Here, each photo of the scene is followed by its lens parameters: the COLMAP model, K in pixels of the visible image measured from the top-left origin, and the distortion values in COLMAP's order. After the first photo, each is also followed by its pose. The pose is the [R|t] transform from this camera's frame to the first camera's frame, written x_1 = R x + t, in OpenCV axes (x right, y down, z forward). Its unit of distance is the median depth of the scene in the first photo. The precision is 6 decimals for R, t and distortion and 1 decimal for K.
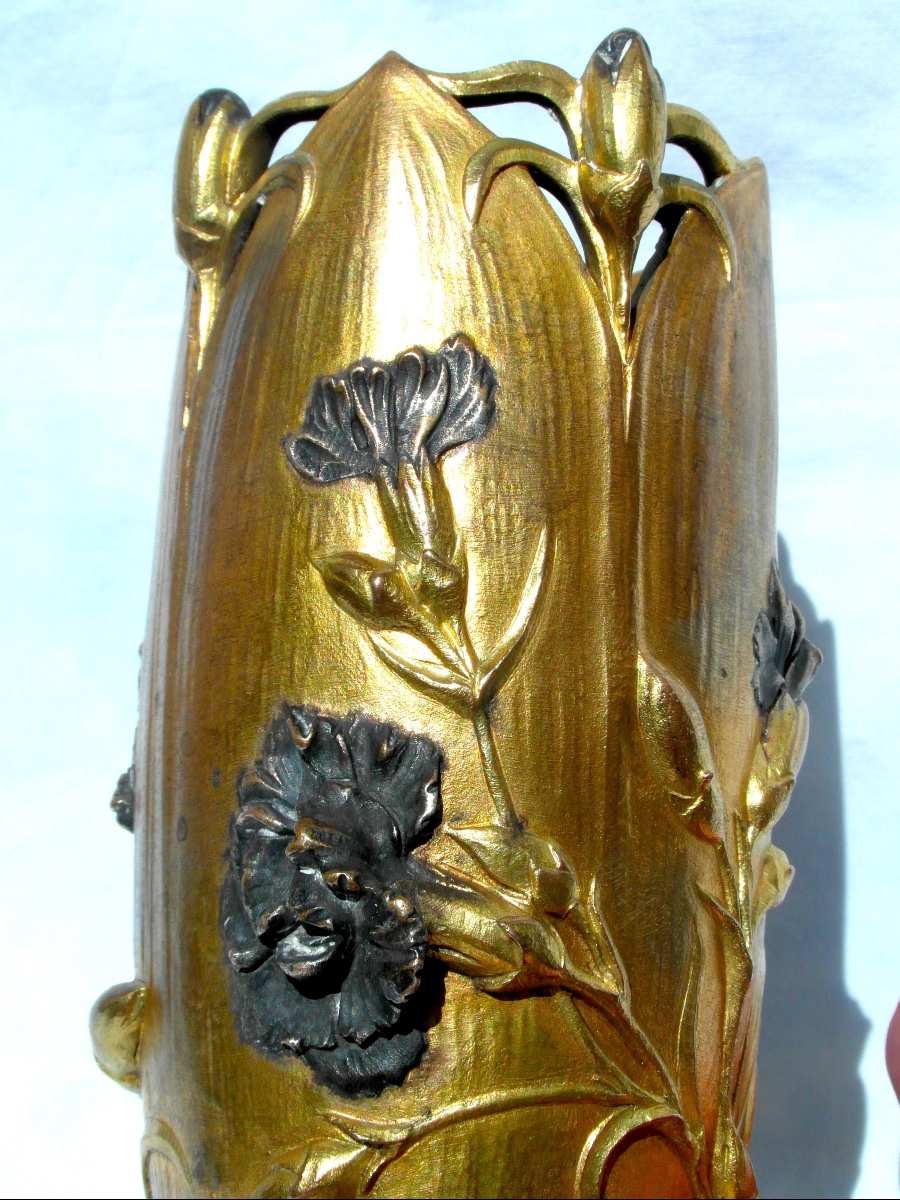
lens RADIAL K [[1892.4, 0, 450.0], [0, 1892.4, 600.0], [0, 0, 1]] dist [-0.231779, -0.015447]
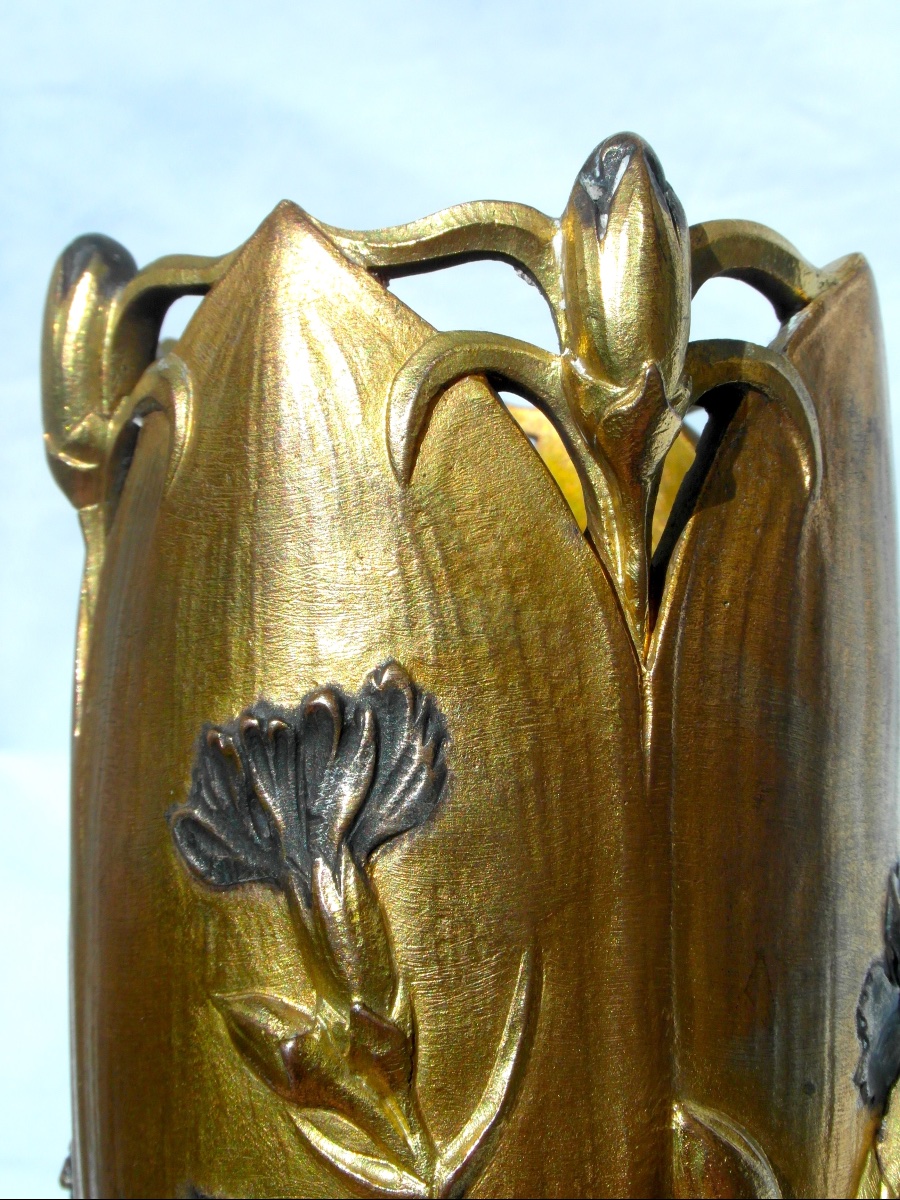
lens RADIAL K [[1892.4, 0, 450.0], [0, 1892.4, 600.0], [0, 0, 1]] dist [-0.231779, -0.015447]
pose [[0.985537, -0.064522, -0.156695, 0.131458], [0.086103, 0.987085, 0.135094, -0.246454], [0.145955, -0.146632, 0.978364, 0.322971]]
